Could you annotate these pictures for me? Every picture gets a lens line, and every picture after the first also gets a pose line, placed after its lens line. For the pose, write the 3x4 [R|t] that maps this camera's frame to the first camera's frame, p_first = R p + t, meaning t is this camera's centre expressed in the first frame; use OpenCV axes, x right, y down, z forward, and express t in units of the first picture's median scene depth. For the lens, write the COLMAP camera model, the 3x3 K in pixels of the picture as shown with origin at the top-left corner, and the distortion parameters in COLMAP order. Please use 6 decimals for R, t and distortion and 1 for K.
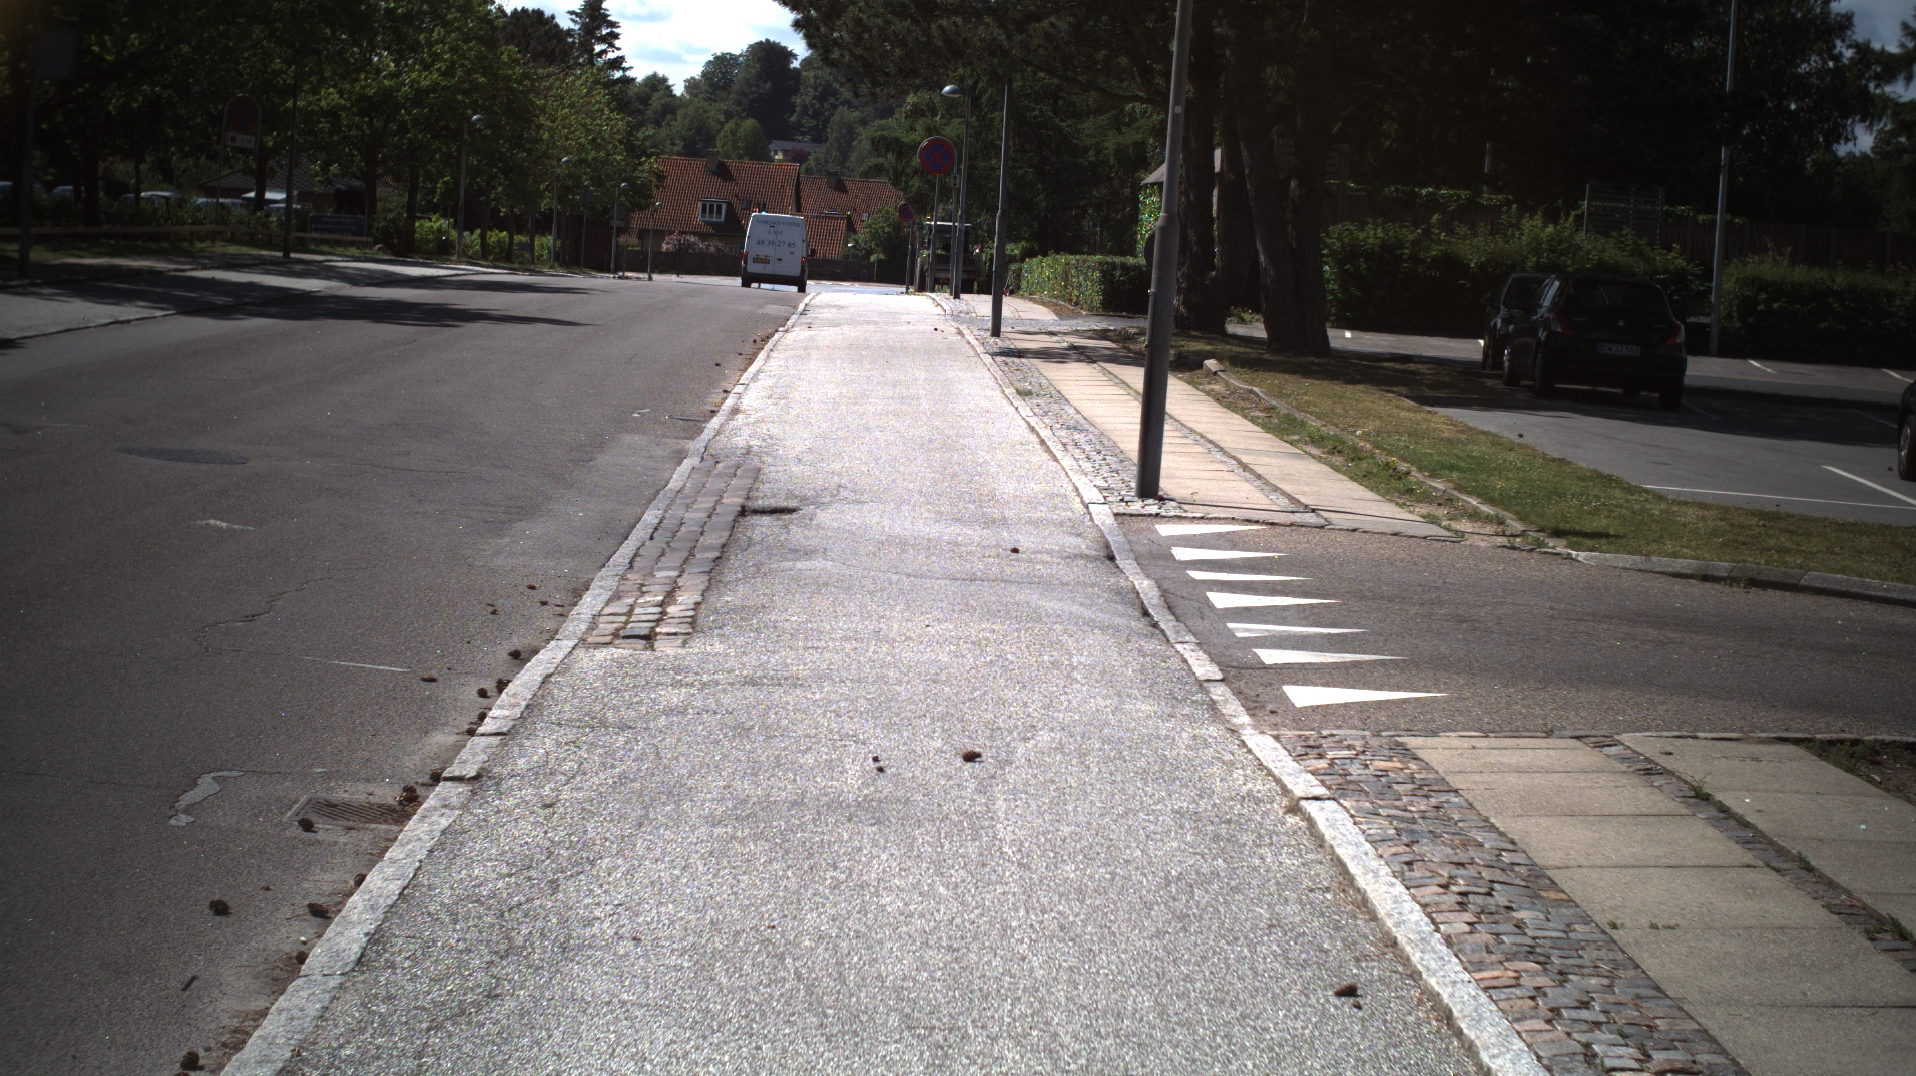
lens RADIAL K [[3353.3, 0, 958.0], [0, 3353.3, 538.0], [0, 0, 1]] dist [-0.294874, 0.351597]
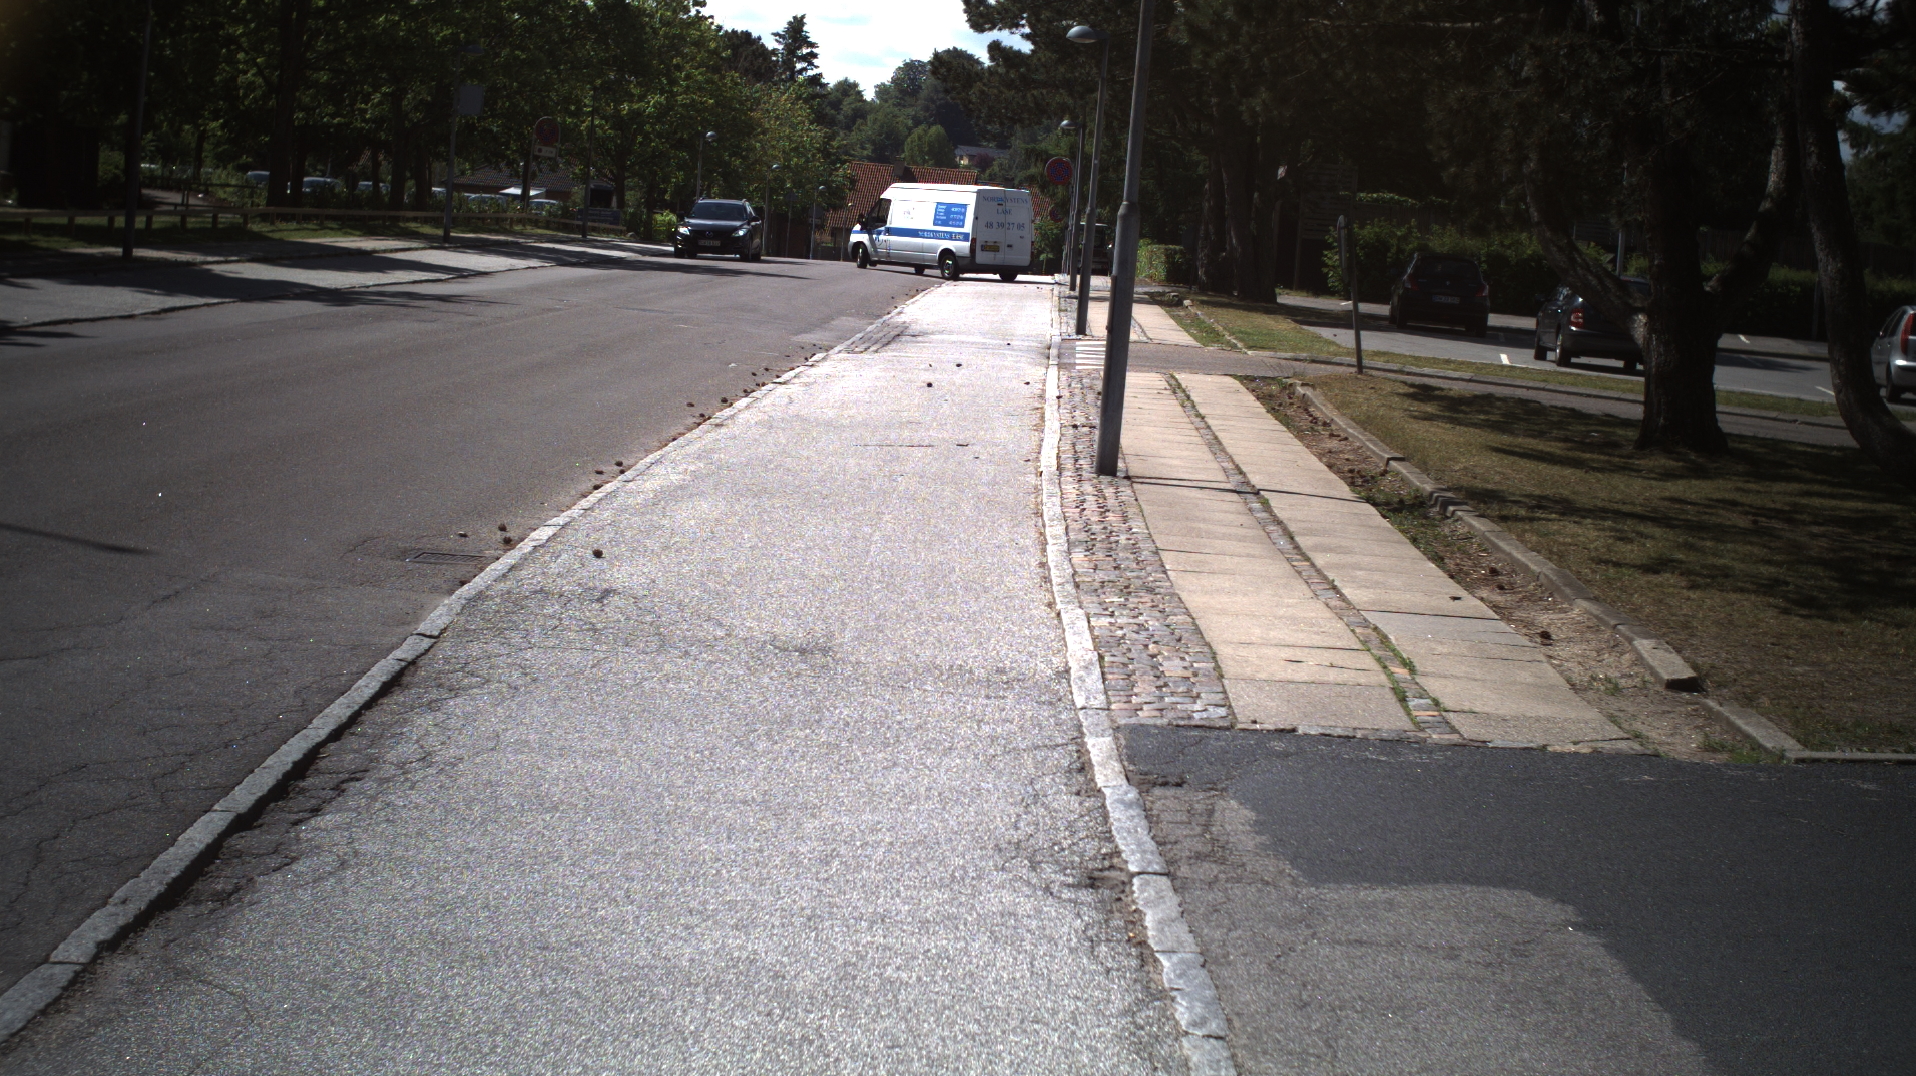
lens RADIAL K [[3353.3, 0, 958.0], [0, 3353.3, 538.0], [0, 0, 1]] dist [-0.294874, 0.351597]
pose [[0.998357, 0.018046, -0.054379, 0.033357], [-0.018130, 0.999835, -0.001049, 0.042764], [0.054352, 0.002034, 0.998520, -0.414085]]
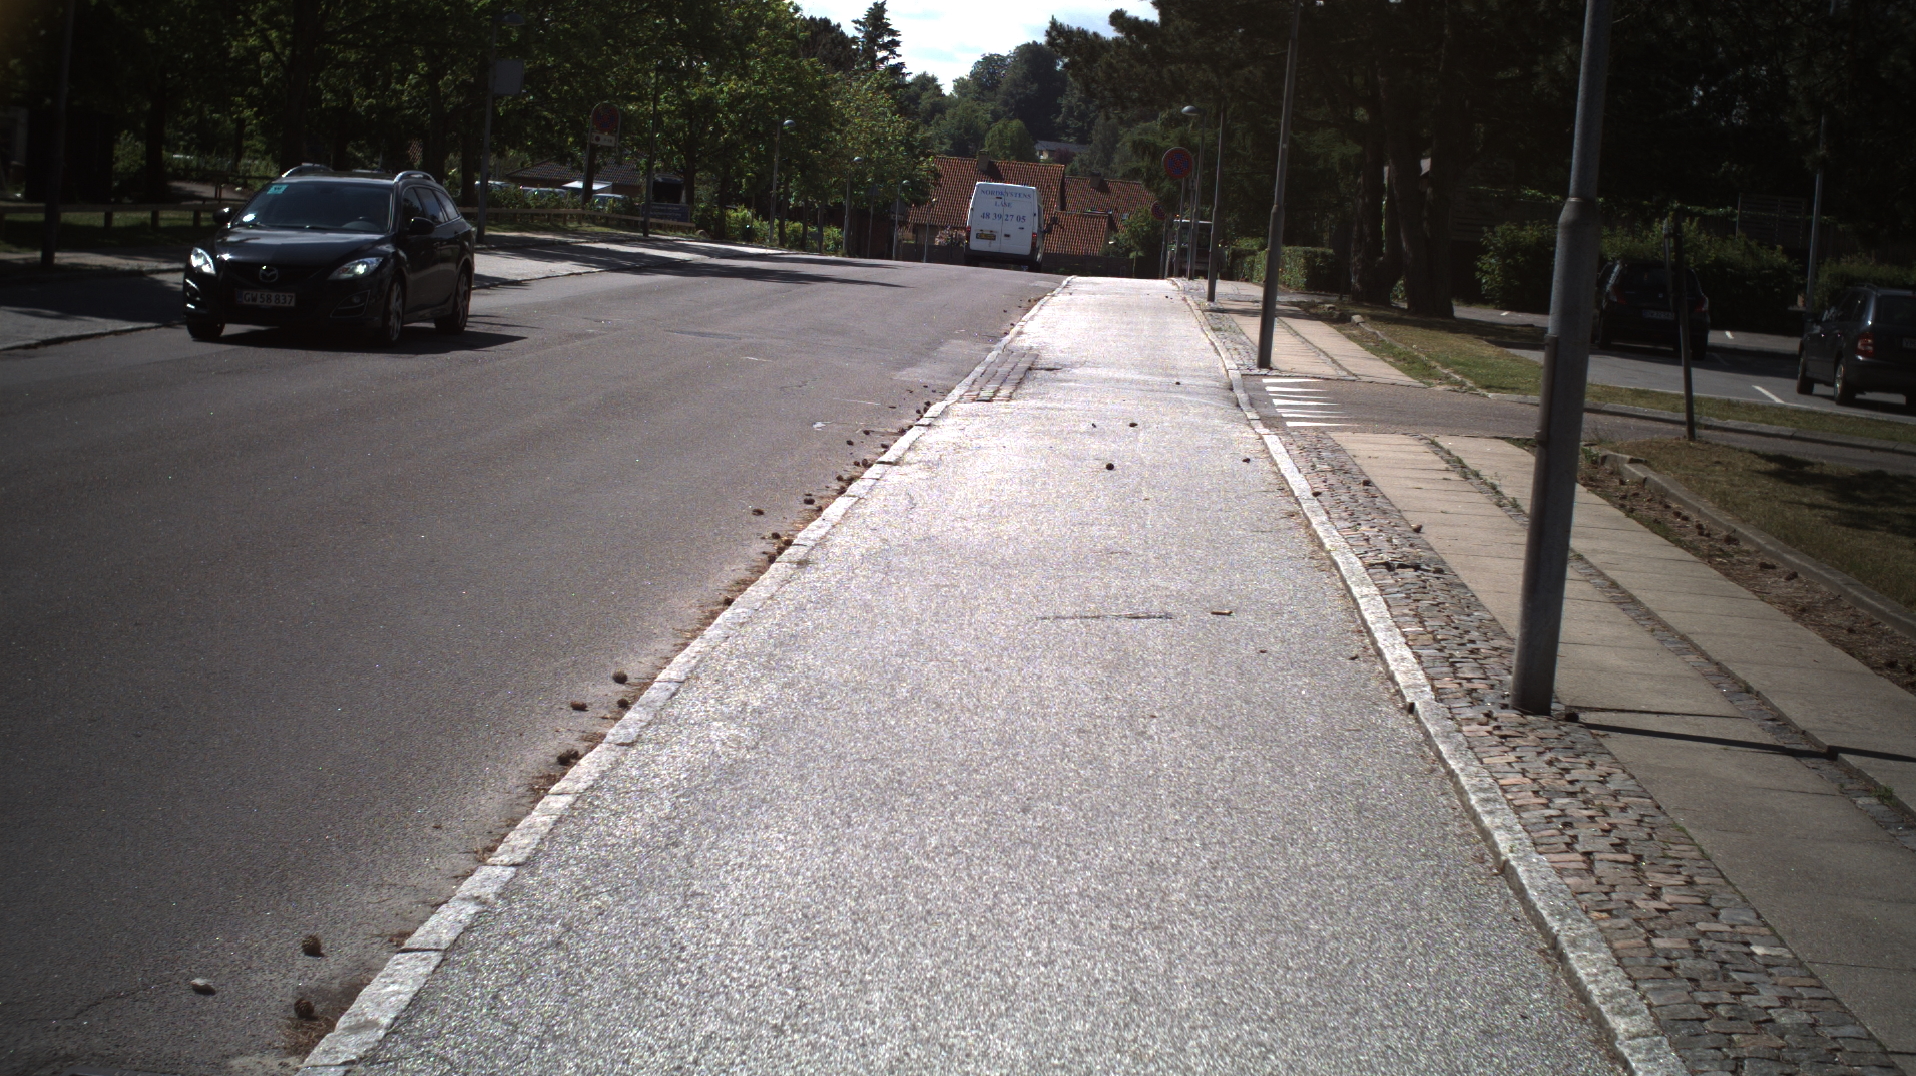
lens RADIAL K [[3353.3, 0, 958.0], [0, 3353.3, 538.0], [0, 0, 1]] dist [-0.294874, 0.351597]
pose [[0.996811, 0.021551, -0.076833, 0.011536], [-0.021563, 0.999767, 0.000680, 0.026282], [0.076830, 0.000979, 0.997044, -0.248833]]
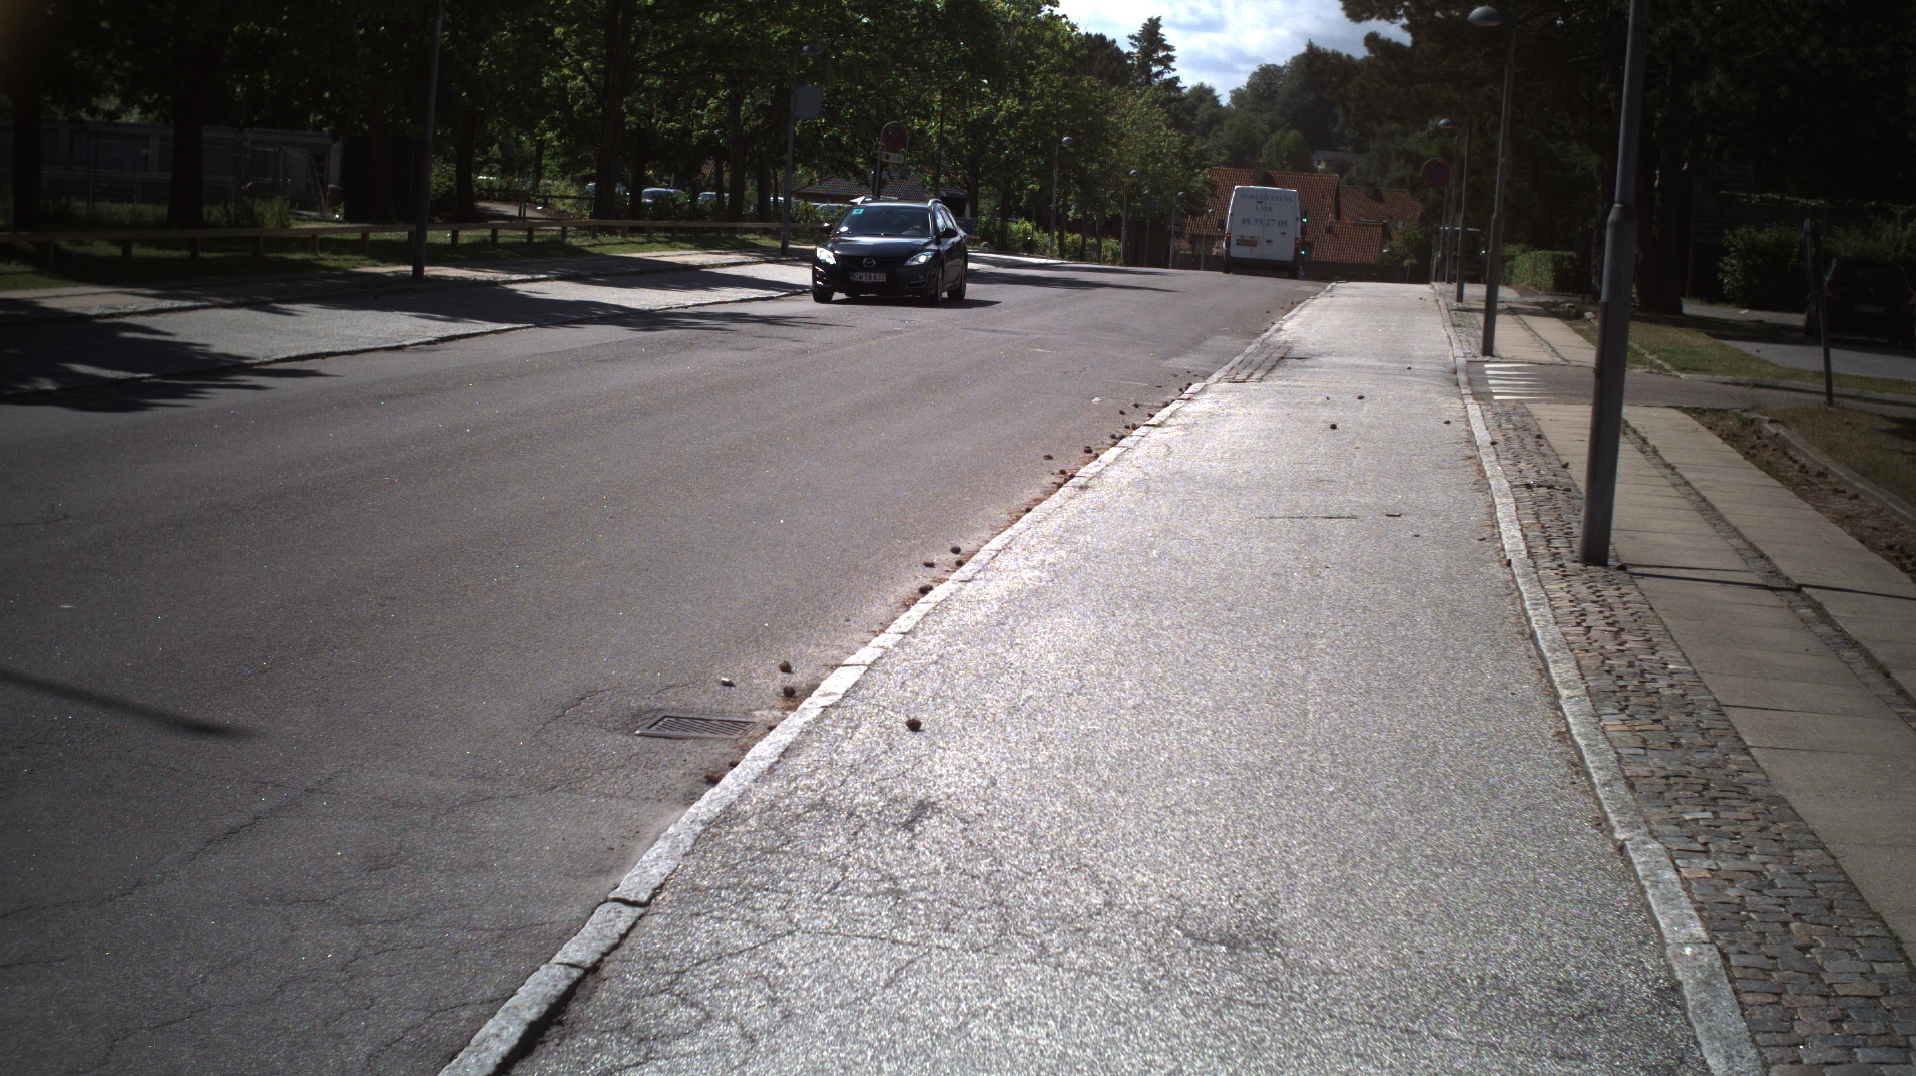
lens RADIAL K [[3353.3, 0, 958.0], [0, 3353.3, 538.0], [0, 0, 1]] dist [-0.294874, 0.351597]
pose [[0.986944, 0.013187, -0.160520, 0.021980], [-0.013589, 0.999907, -0.001408, 0.034399], [0.160487, 0.003571, 0.987032, -0.330770]]
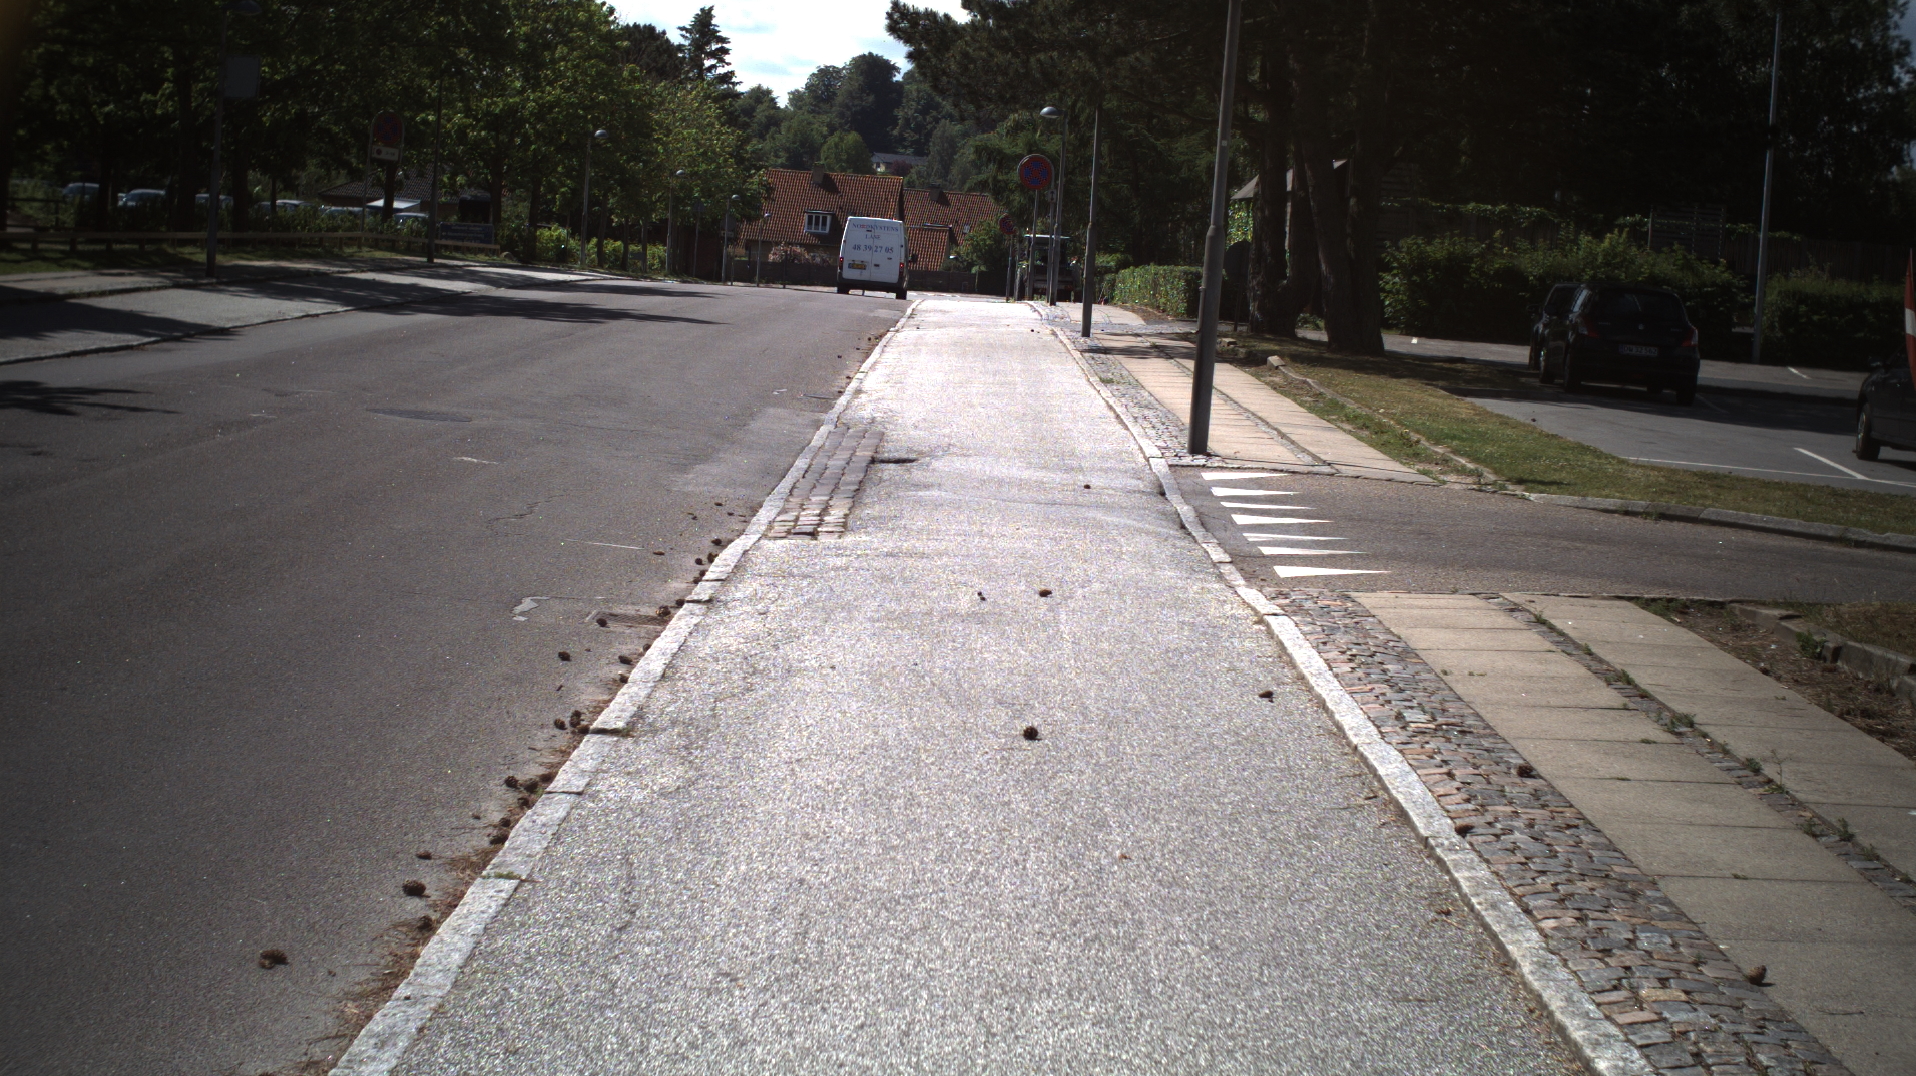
lens RADIAL K [[3353.3, 0, 958.0], [0, 3353.3, 538.0], [0, 0, 1]] dist [-0.294874, 0.351597]
pose [[0.999528, 0.008506, -0.029505, 0.001586], [-0.008622, 0.999956, -0.003819, 0.008369], [0.029471, 0.004072, 0.999557, -0.083214]]
